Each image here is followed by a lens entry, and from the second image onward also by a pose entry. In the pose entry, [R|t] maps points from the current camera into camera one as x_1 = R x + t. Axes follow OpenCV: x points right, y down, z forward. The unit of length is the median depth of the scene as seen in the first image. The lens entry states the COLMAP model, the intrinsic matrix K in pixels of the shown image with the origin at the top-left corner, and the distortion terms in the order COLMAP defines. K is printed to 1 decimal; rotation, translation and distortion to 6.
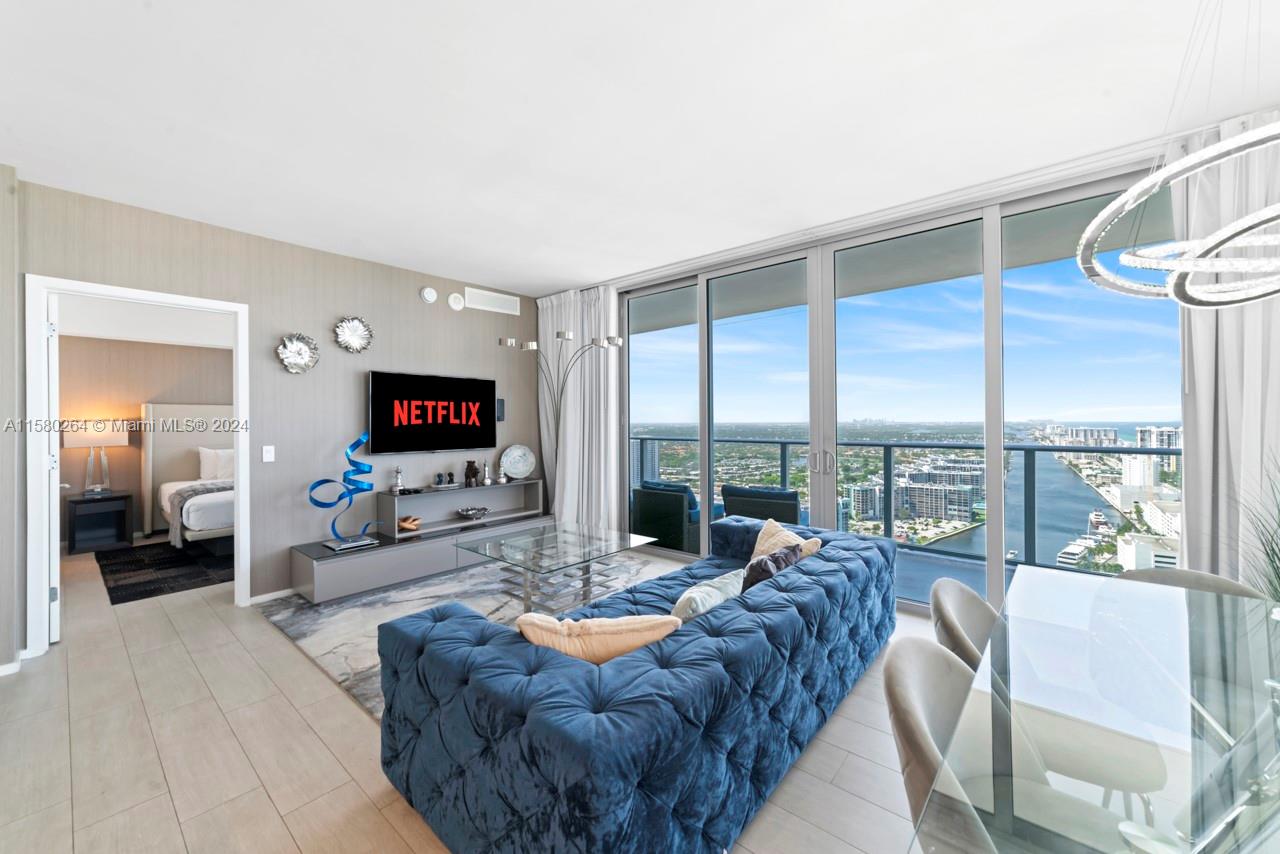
lens RADIAL K [[493.2, 0, 635.8], [0, 493.2, 417.4], [0, 0, 1]] dist [-0.021302, 0.008314]
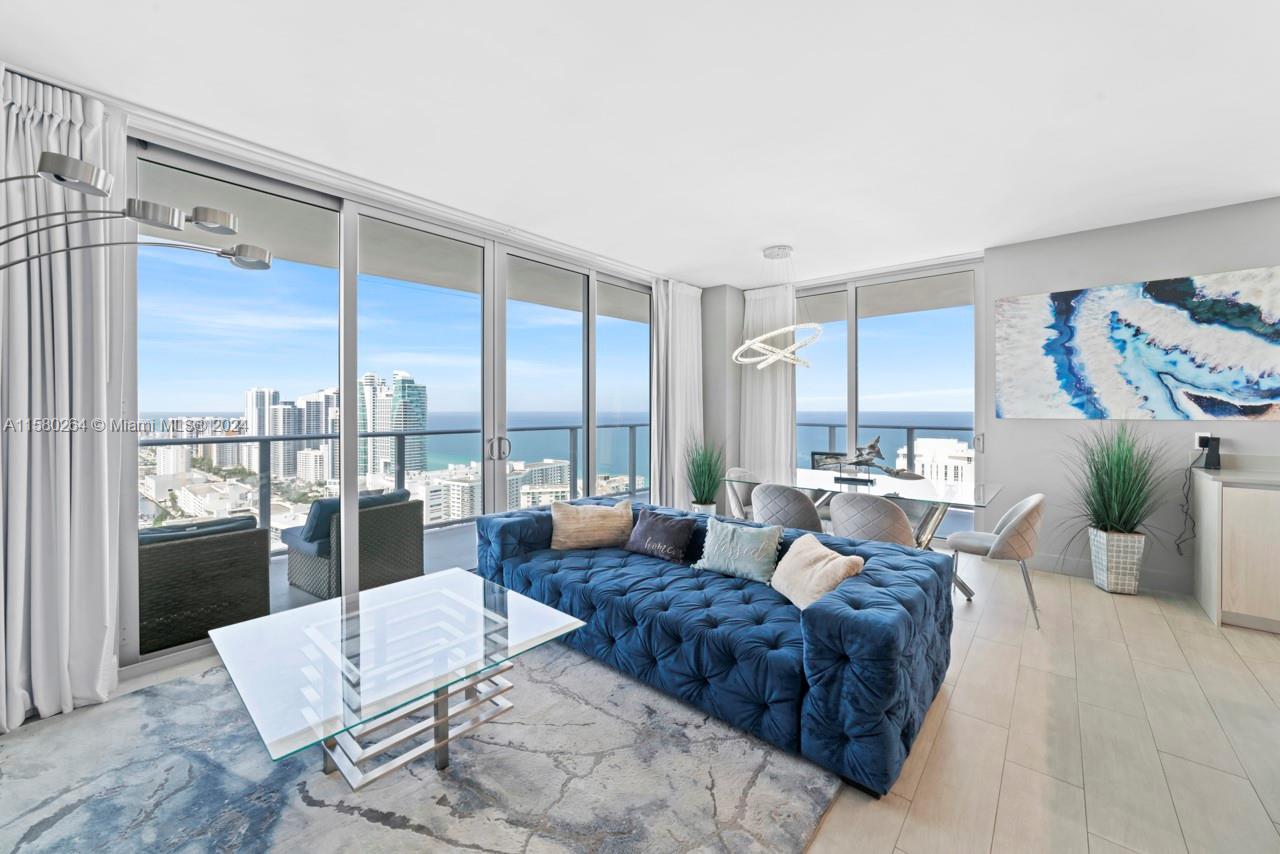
lens RADIAL K [[495.4, 0, 636.5], [0, 495.4, 409.2], [0, 0, 1]] dist [-0.022765, 0.008825]
pose [[0.006597, 0.003178, 0.999973, -0.672793], [-0.005609, 0.999979, -0.003141, 0.008401], [-0.999963, -0.005588, 0.006615, 0.688543]]
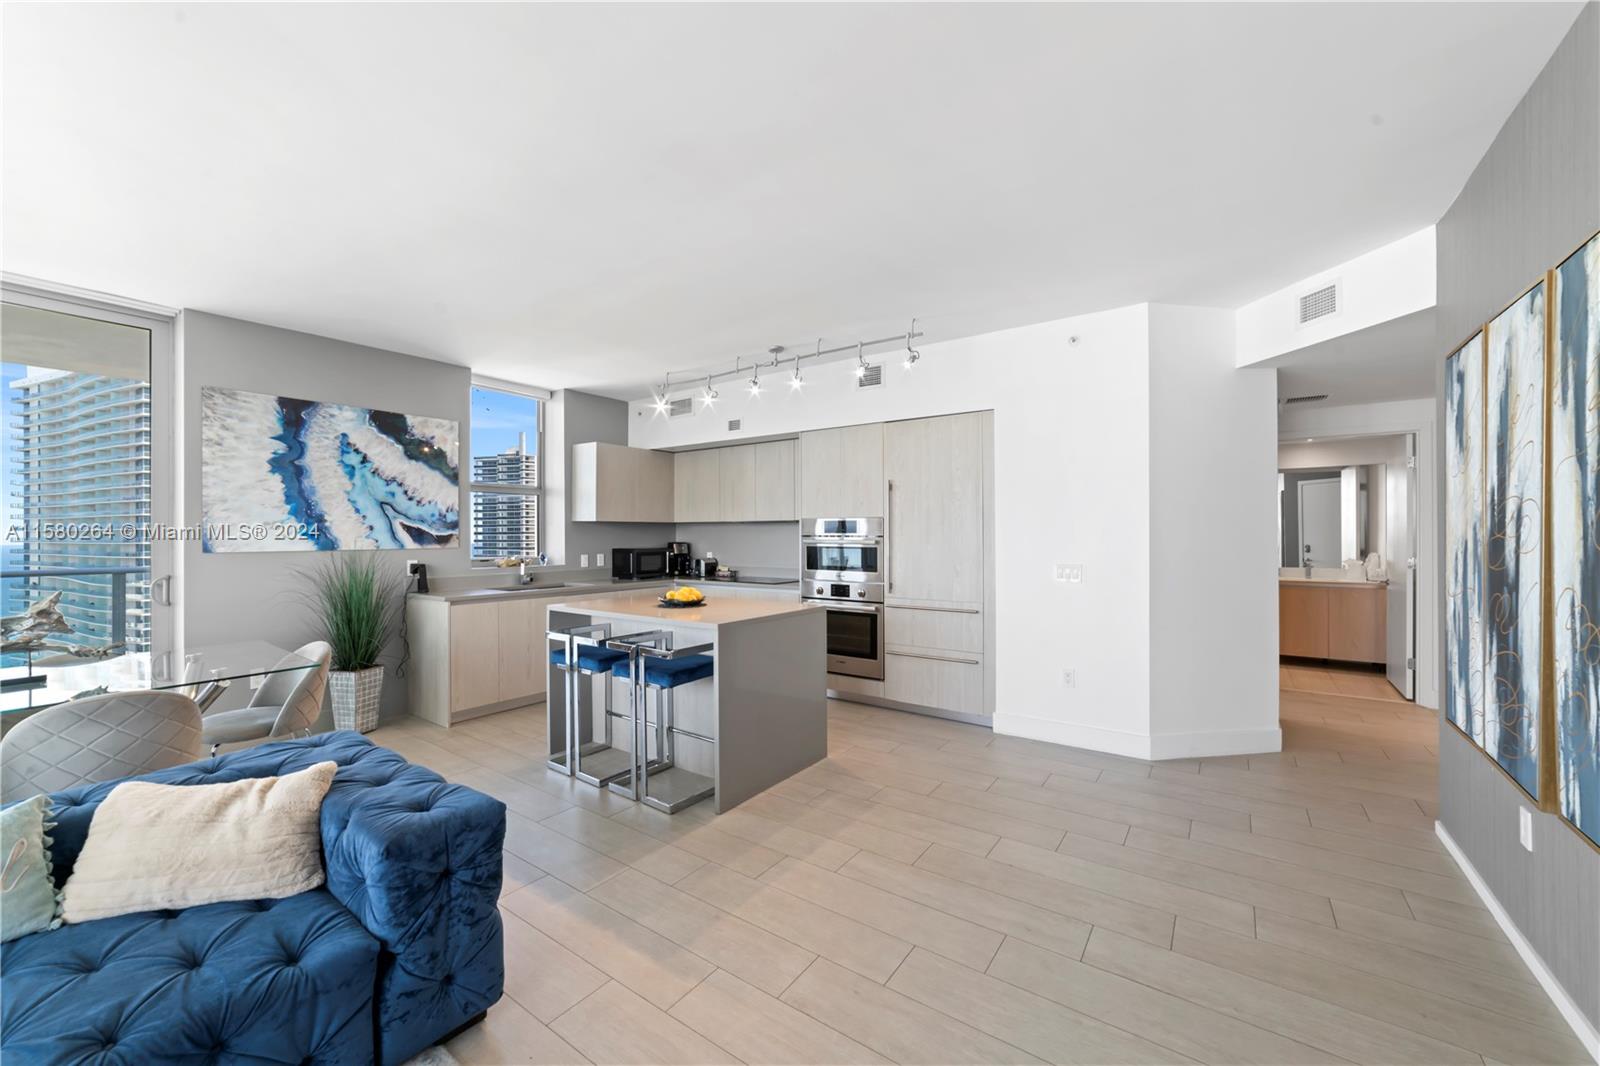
lens RADIAL K [[619.4, 0, 795.3], [0, 619.4, 535.0], [0, 0, 1]] dist [-0.023587, 0.010094]
pose [[-0.996538, 0.008285, -0.082721, -0.427089], [0.008673, 0.999953, -0.004333, 0.004484], [0.082681, -0.005035, -0.996563, 0.940321]]
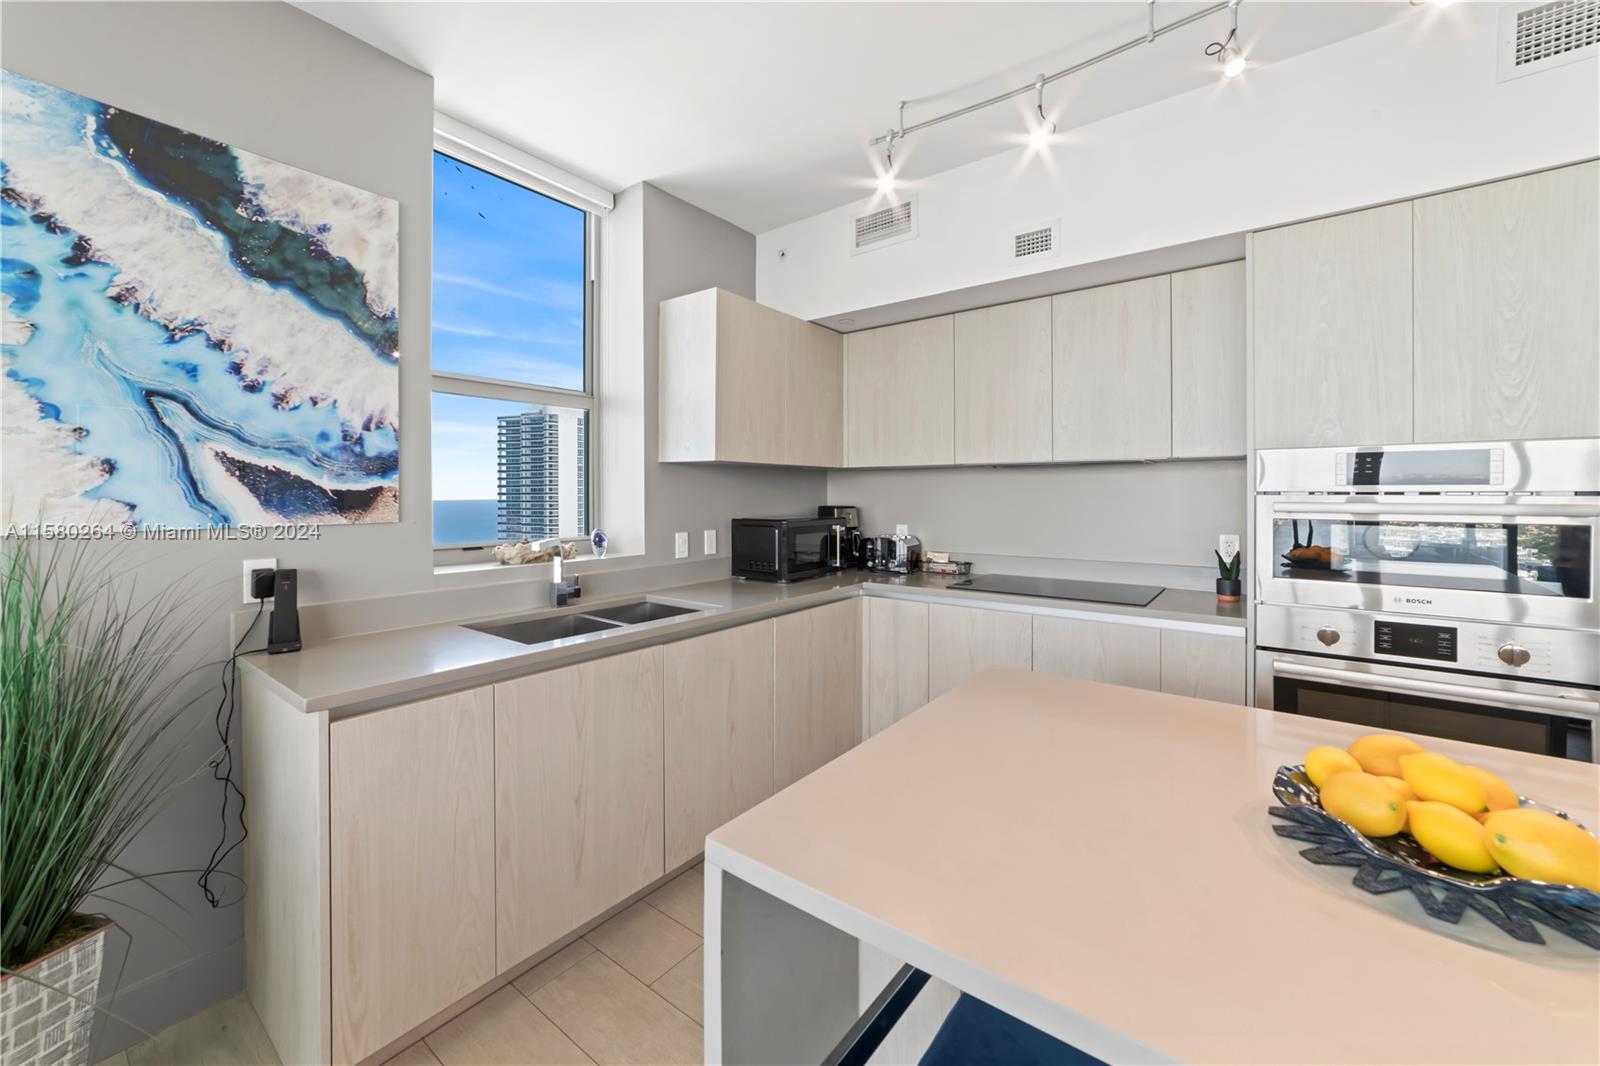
lens RADIAL K [[621.4, 0, 796.6], [0, 621.4, 496.4], [0, 0, 1]] dist [-0.023028, 0.007949]
pose [[-0.998651, 0.008303, -0.051253, -0.128317], [0.008470, 0.999960, -0.003035, 0.002474], [0.051226, -0.003465, -0.998681, 0.110183]]
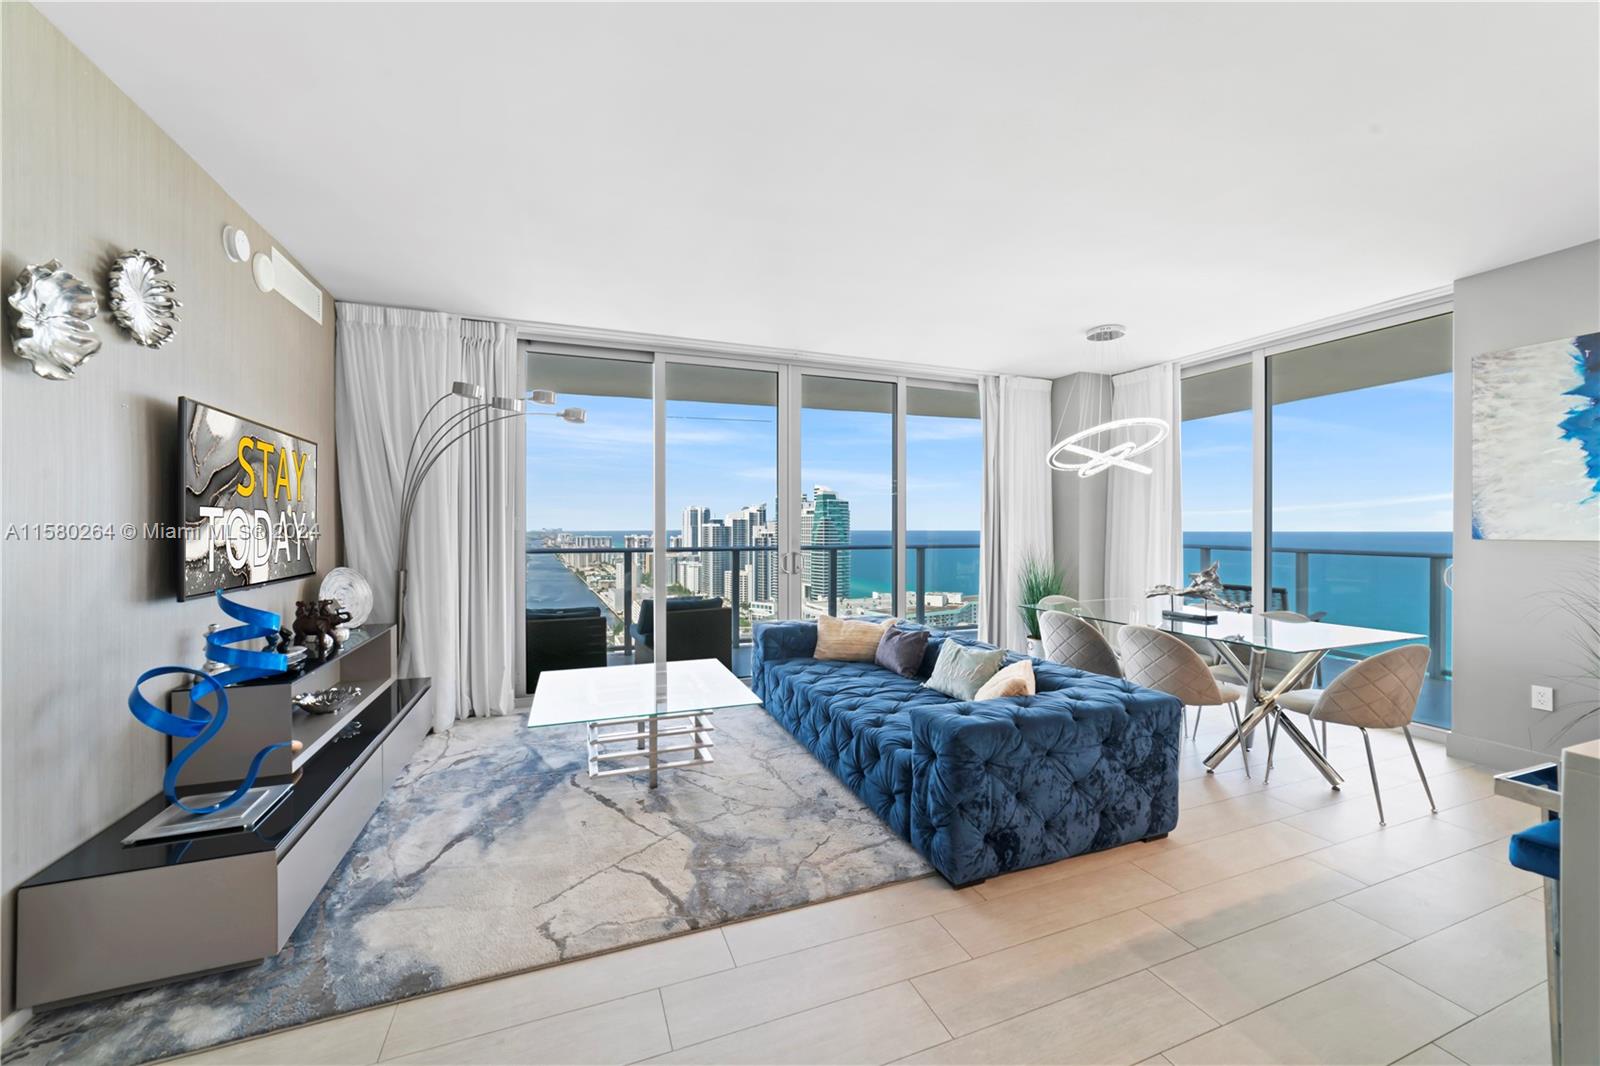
lens RADIAL K [[612.3, 0, 794.8], [0, 612.3, 528.5], [0, 0, 1]] dist [-0.024277, 0.009365]
pose [[0.478281, 0.002816, 0.878202, -0.813079], [-0.008324, 0.999964, 0.001327, 0.012097], [-0.878167, -0.007945, 0.478287, 0.335254]]
